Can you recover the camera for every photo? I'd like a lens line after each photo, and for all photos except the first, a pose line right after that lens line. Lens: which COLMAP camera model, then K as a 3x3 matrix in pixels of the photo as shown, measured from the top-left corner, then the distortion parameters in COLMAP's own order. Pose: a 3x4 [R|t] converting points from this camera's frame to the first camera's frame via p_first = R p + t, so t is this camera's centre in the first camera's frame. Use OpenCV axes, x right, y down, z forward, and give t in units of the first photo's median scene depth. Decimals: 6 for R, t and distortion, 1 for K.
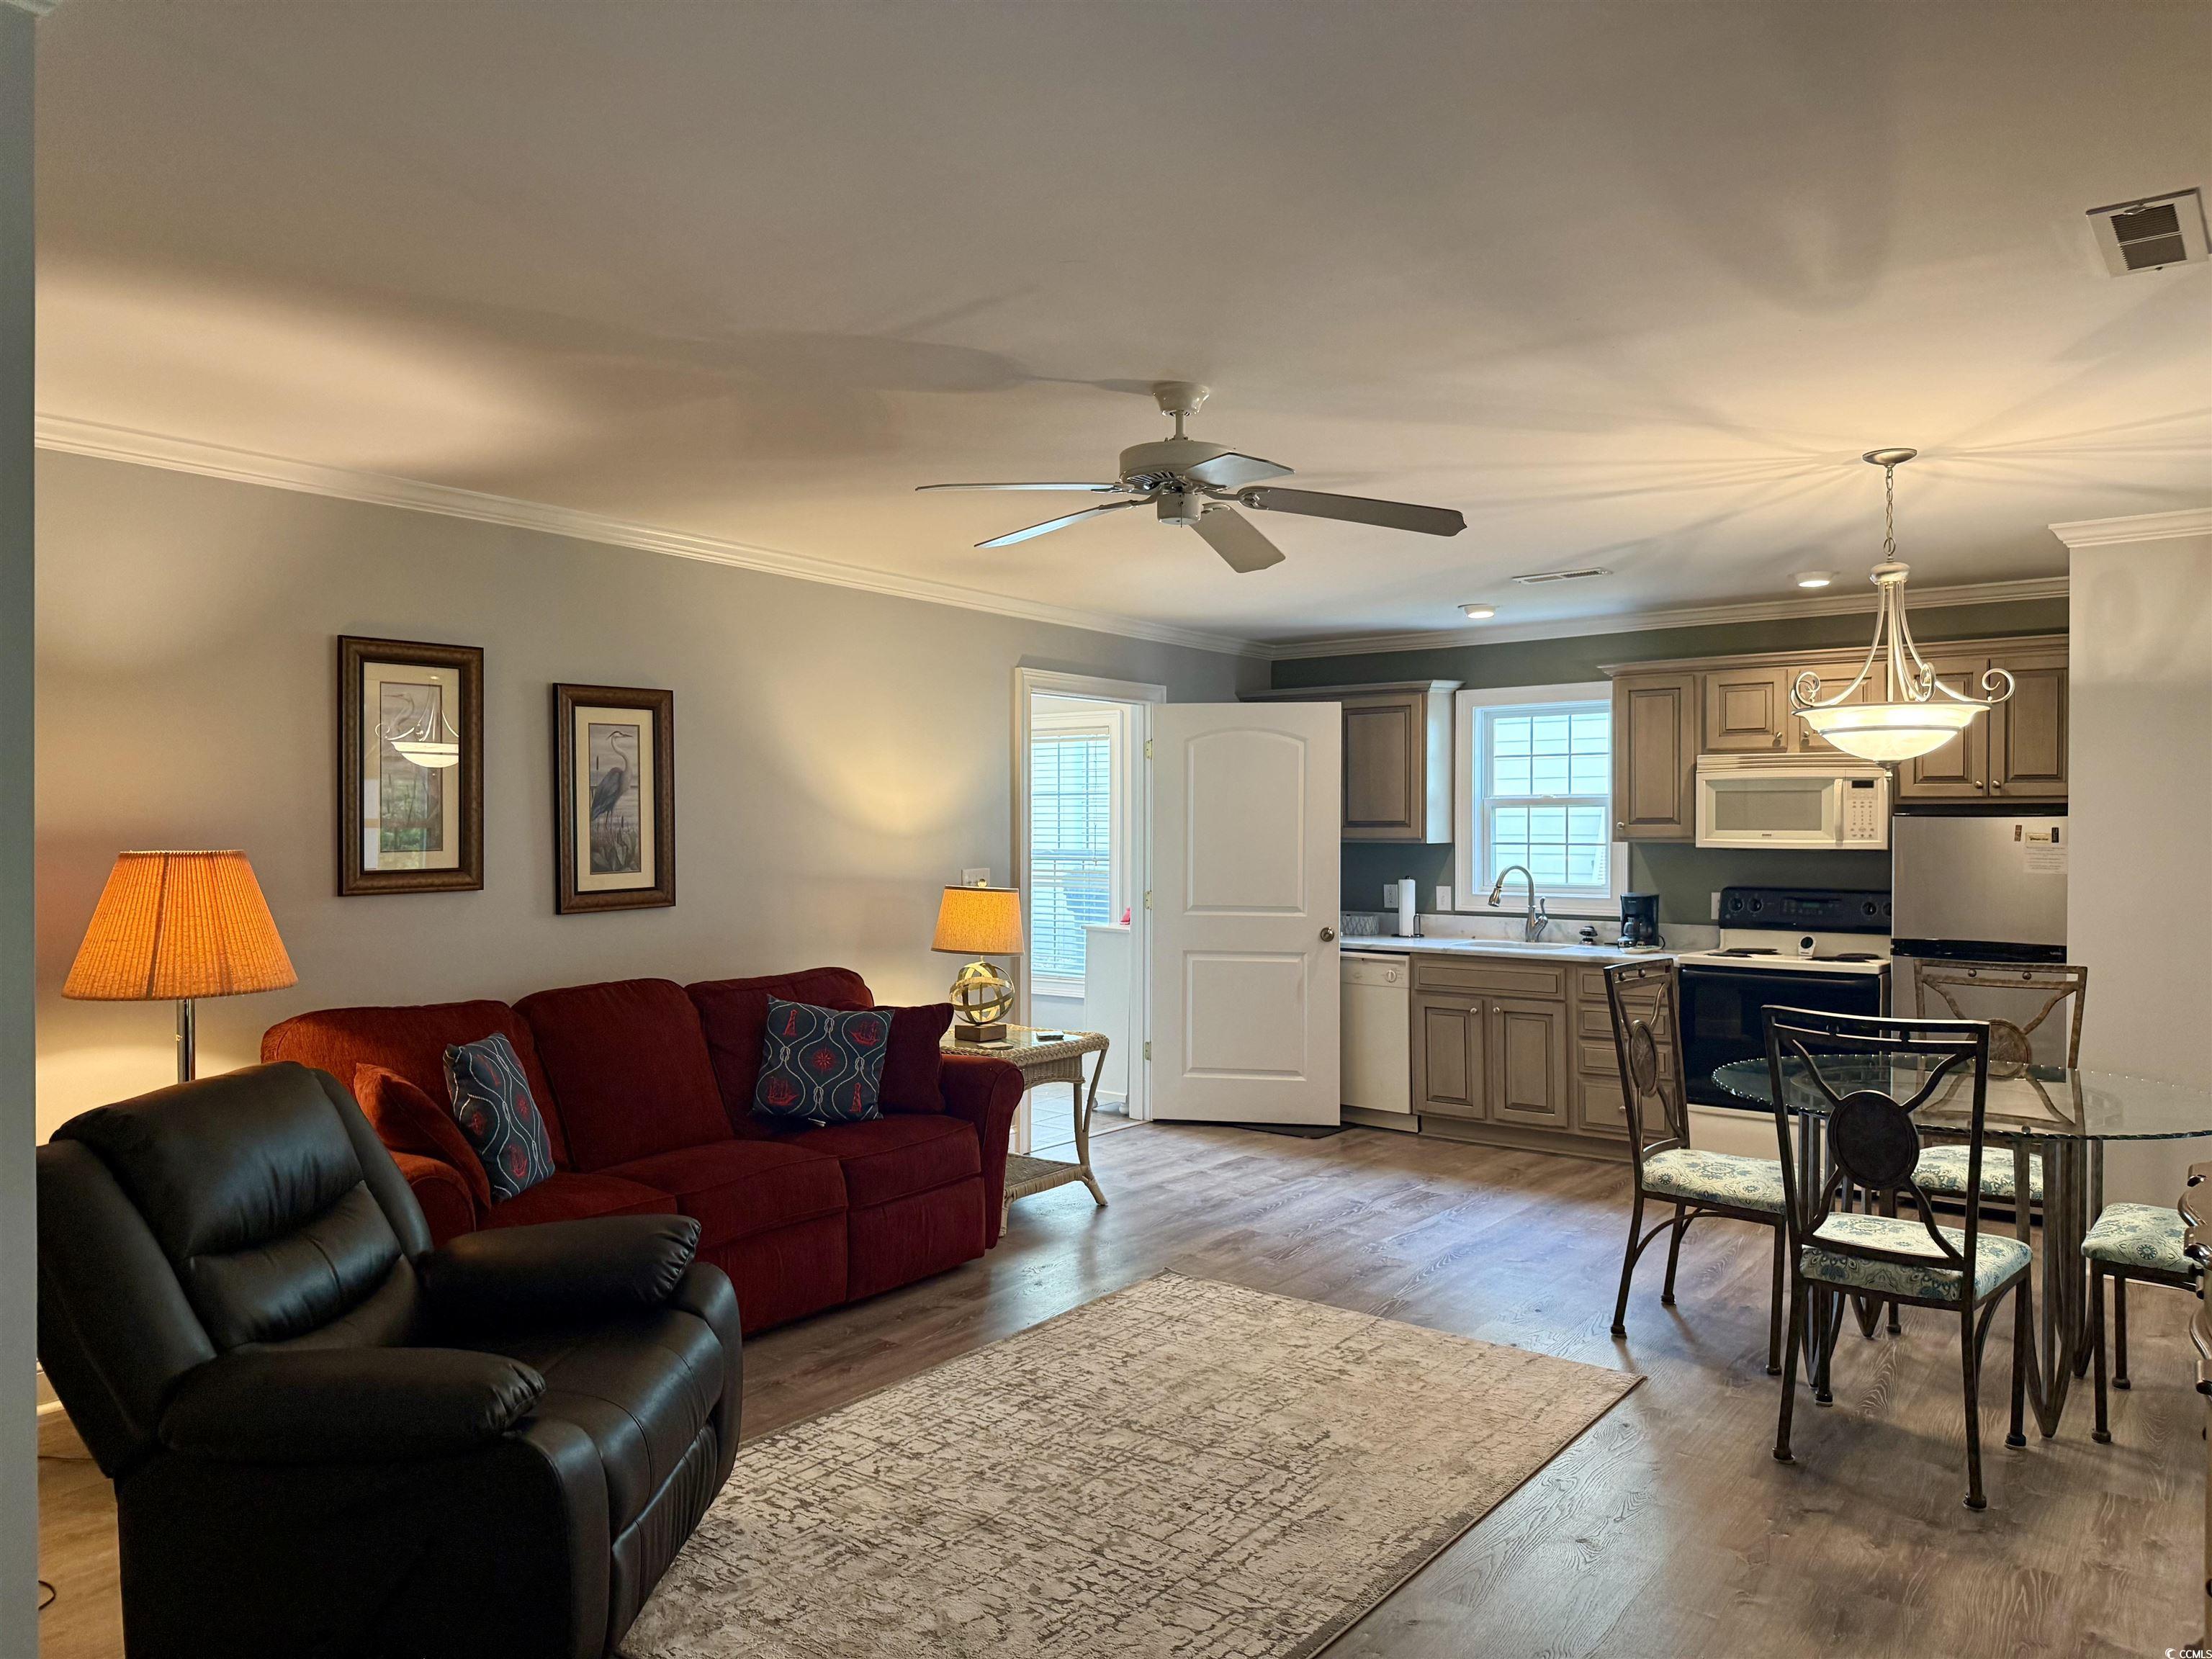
lens RADIAL K [[1595.2, 0, 1106.0], [0, 1595.2, 829.5], [0, 0, 1]] dist [0.138534, -0.263501]
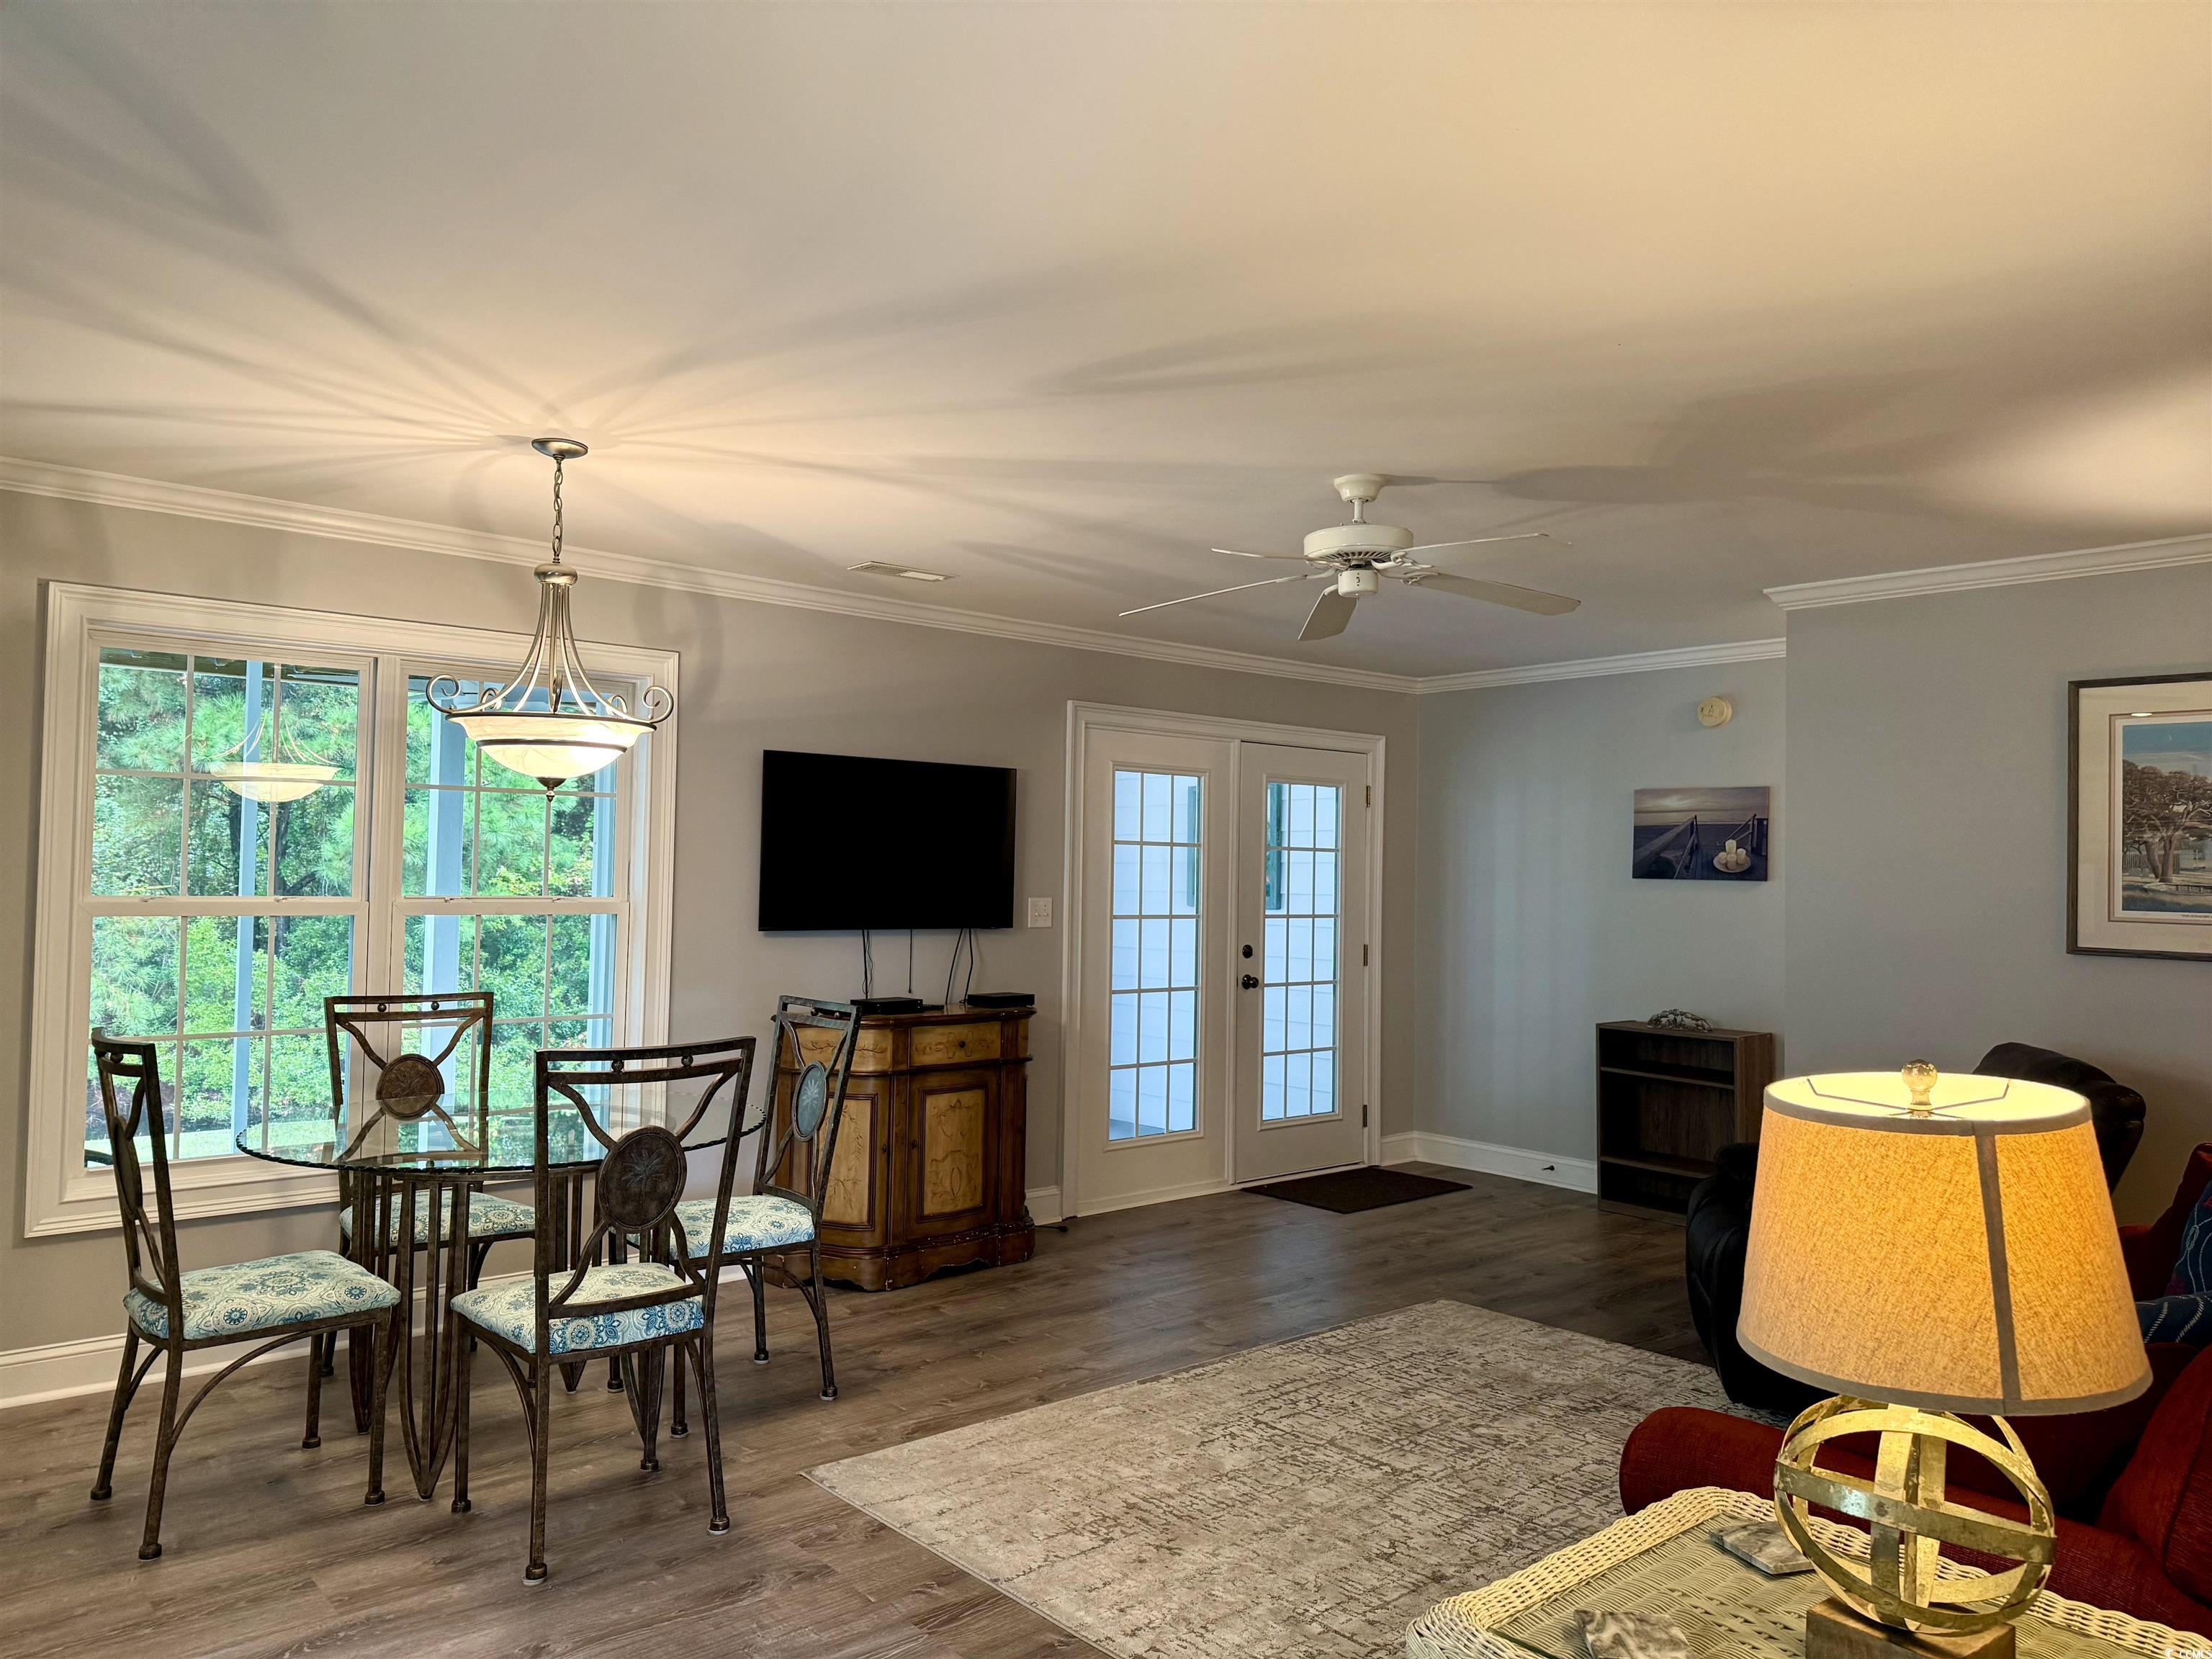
lens RADIAL K [[1595.2, 0, 1106.0], [0, 1595.2, 829.5], [0, 0, 1]] dist [0.138534, -0.263501]
pose [[-0.981466, -0.012183, 0.191251, 0.001857], [-0.016369, 0.999659, -0.020322, -0.000749], [-0.190938, -0.023076, -0.981331, 1.778210]]
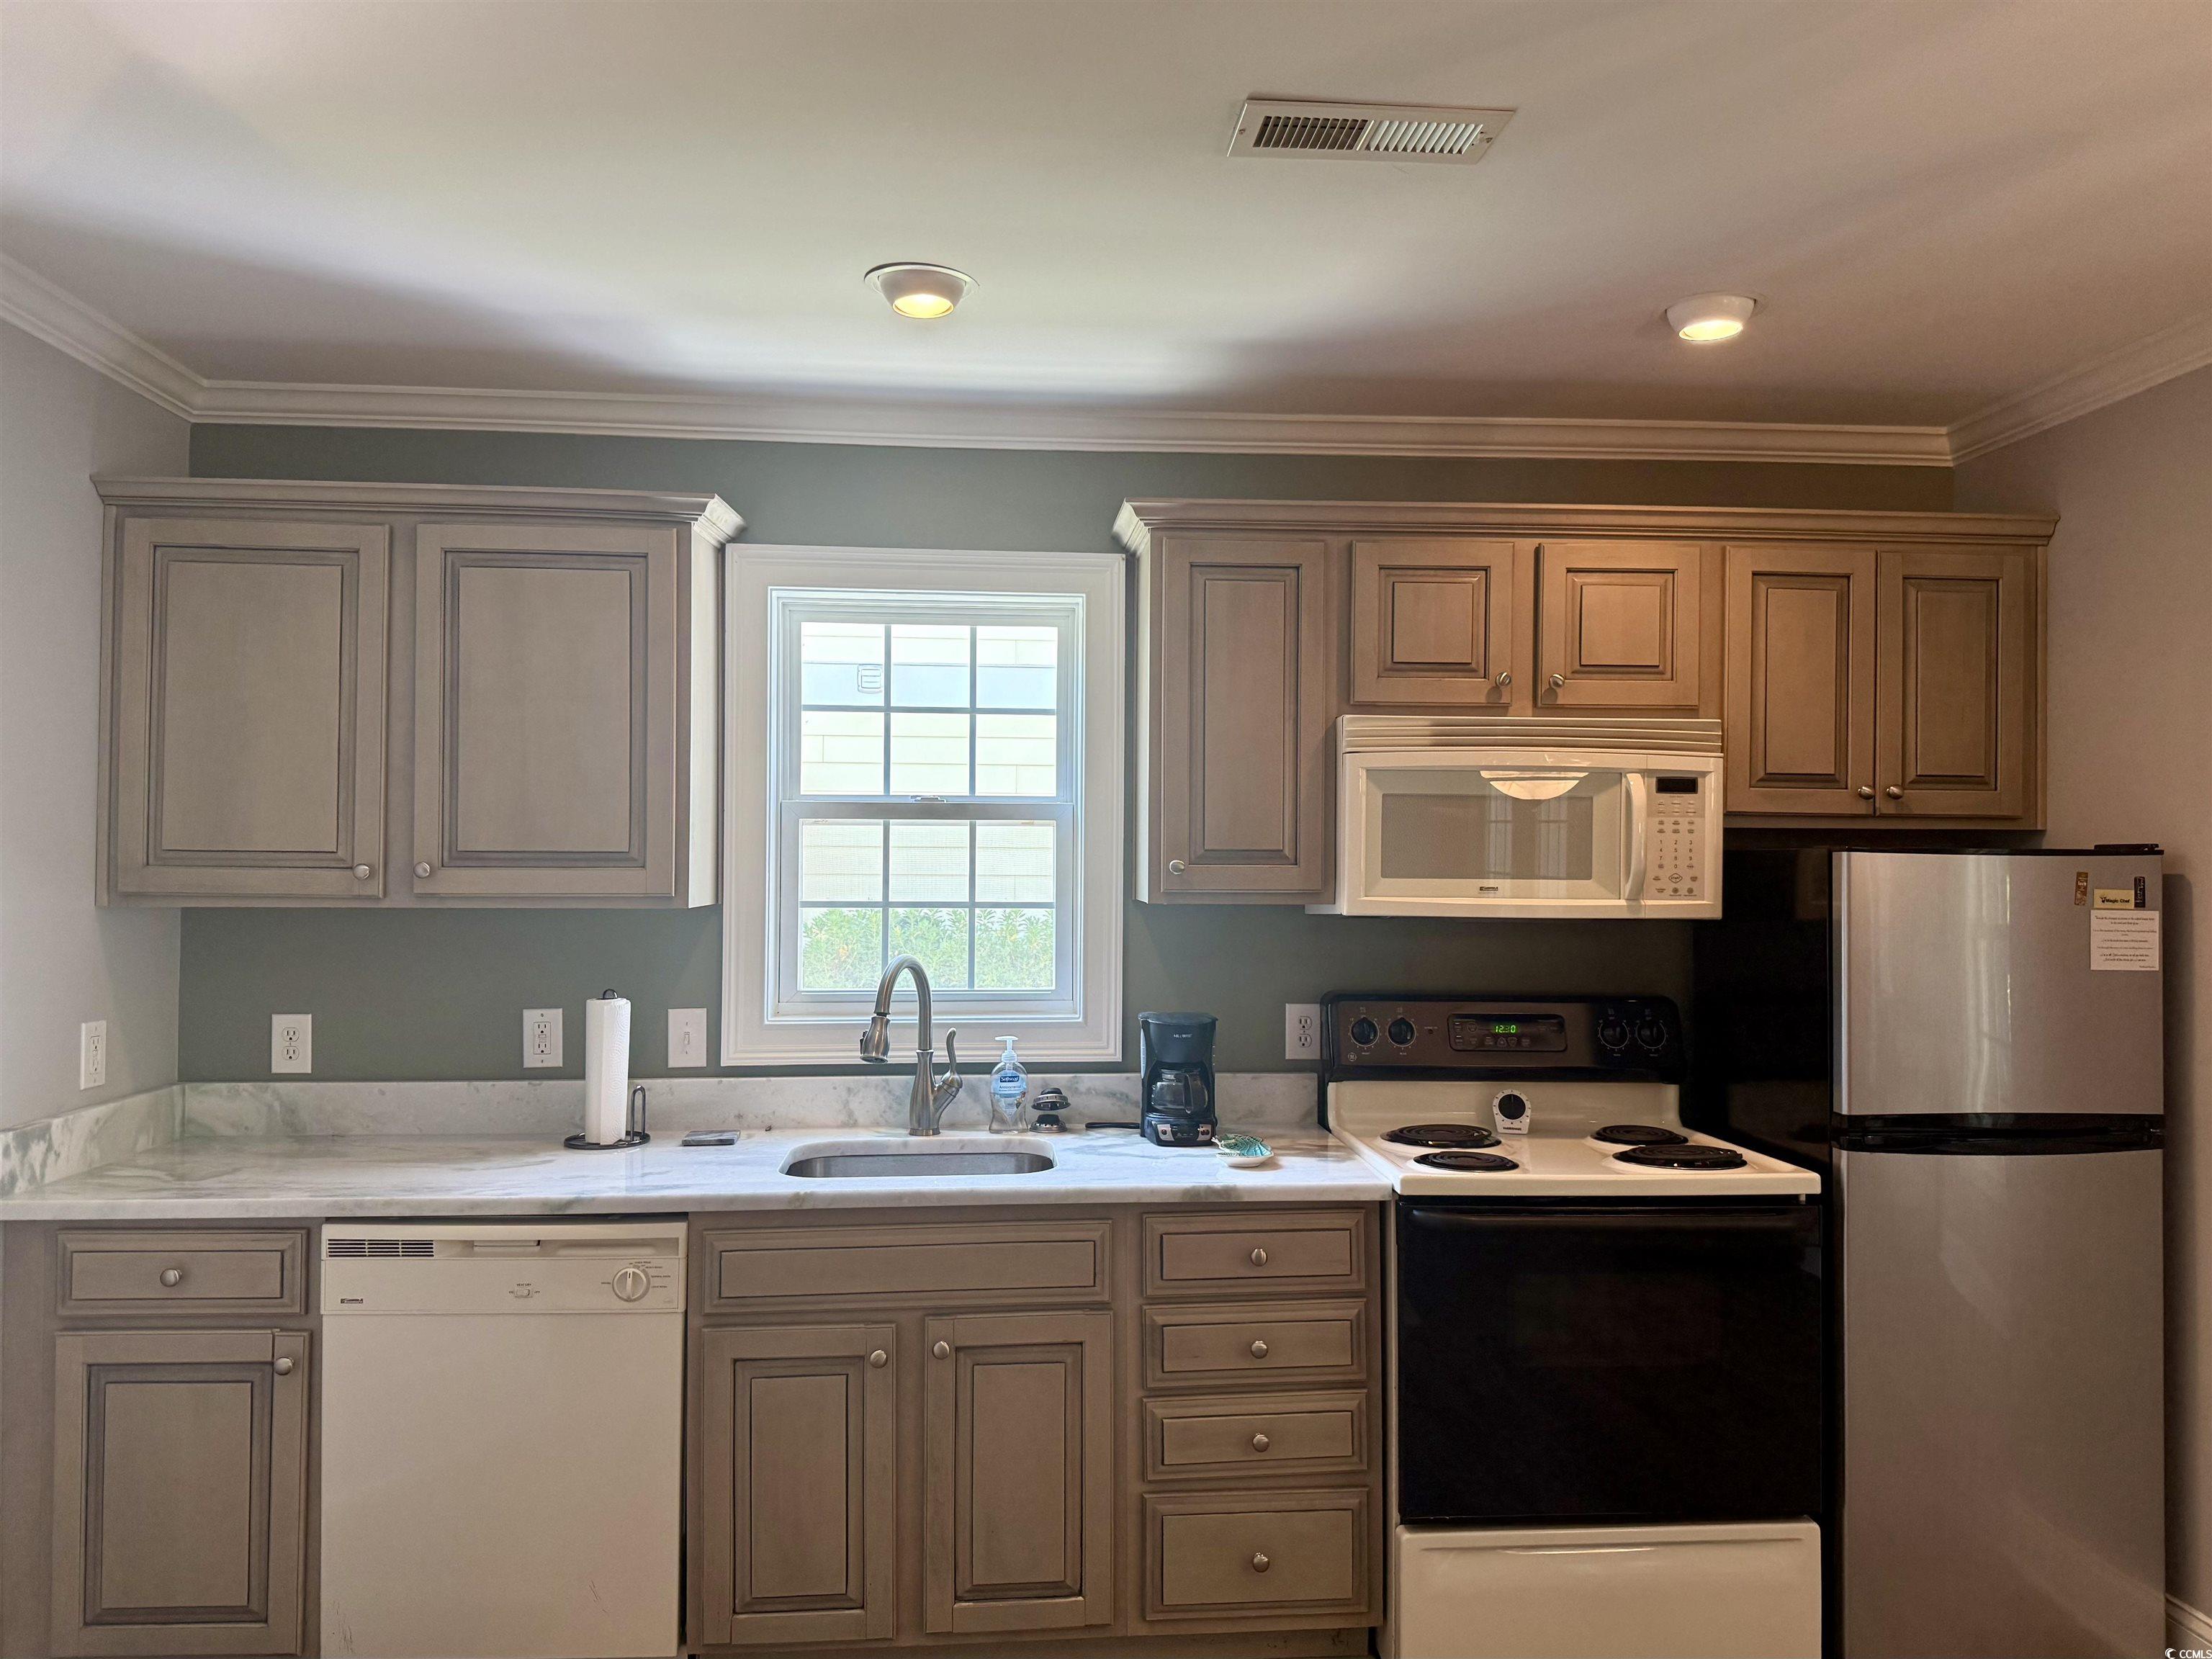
lens RADIAL K [[1595.2, 0, 1106.0], [0, 1595.2, 829.5], [0, 0, 1]] dist [0.138534, -0.263501]
pose [[0.746339, 0.011637, 0.665465, 0.014767], [-0.005848, 0.999923, -0.010927, -0.007831], [-0.665541, 0.004263, 0.746349, 0.702033]]
